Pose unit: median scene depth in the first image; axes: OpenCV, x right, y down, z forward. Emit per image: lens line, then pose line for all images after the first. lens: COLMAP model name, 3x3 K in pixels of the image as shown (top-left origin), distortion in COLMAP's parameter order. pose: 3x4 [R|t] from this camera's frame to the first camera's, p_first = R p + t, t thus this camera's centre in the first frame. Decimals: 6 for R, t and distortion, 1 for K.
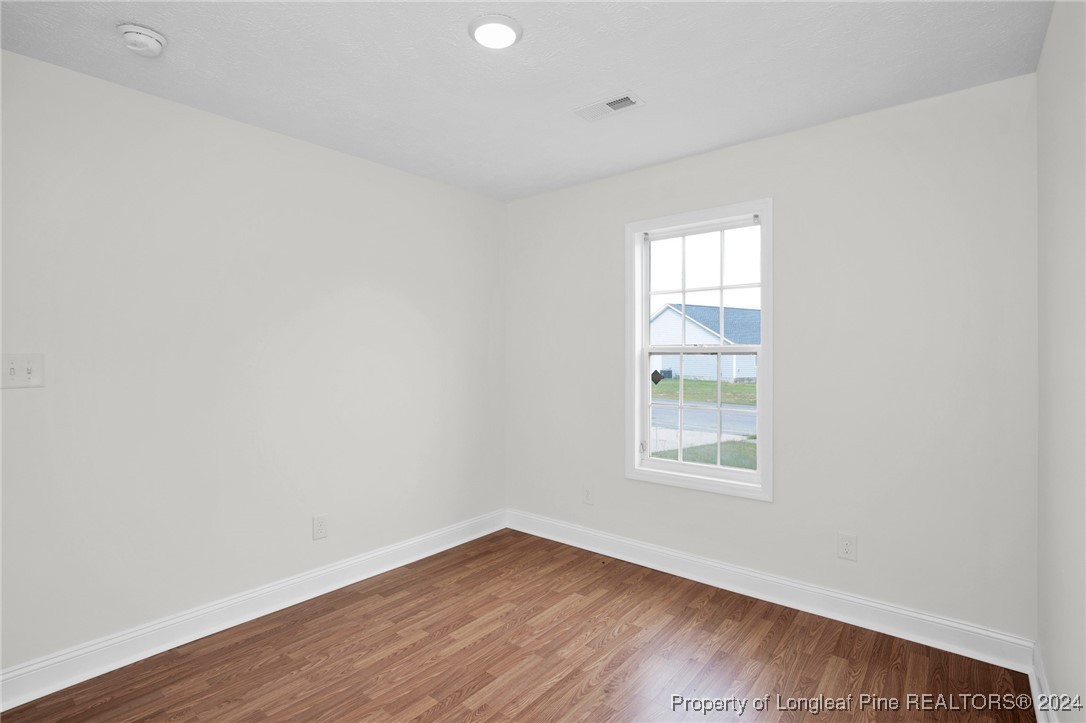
lens RADIAL K [[532.4, 0, 534.4], [0, 532.4, 388.8], [0, 0, 1]] dist [-0.024896, 0.000305]
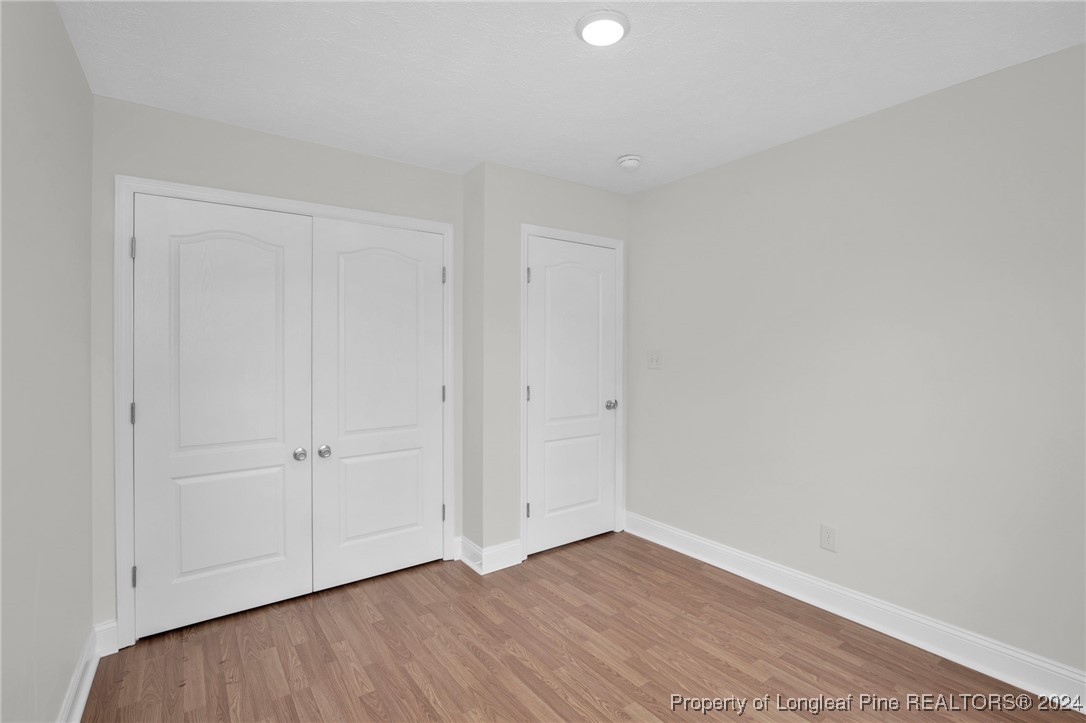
lens RADIAL K [[532.4, 0, 539.9], [0, 532.4, 354.2], [0, 0, 1]] dist [-0.024896, 0.000305]
pose [[-0.276681, 0.007972, -0.960929, 0.718800], [-0.064171, 0.997580, 0.026752, -0.047988], [0.958817, 0.069065, -0.275500, 0.907401]]
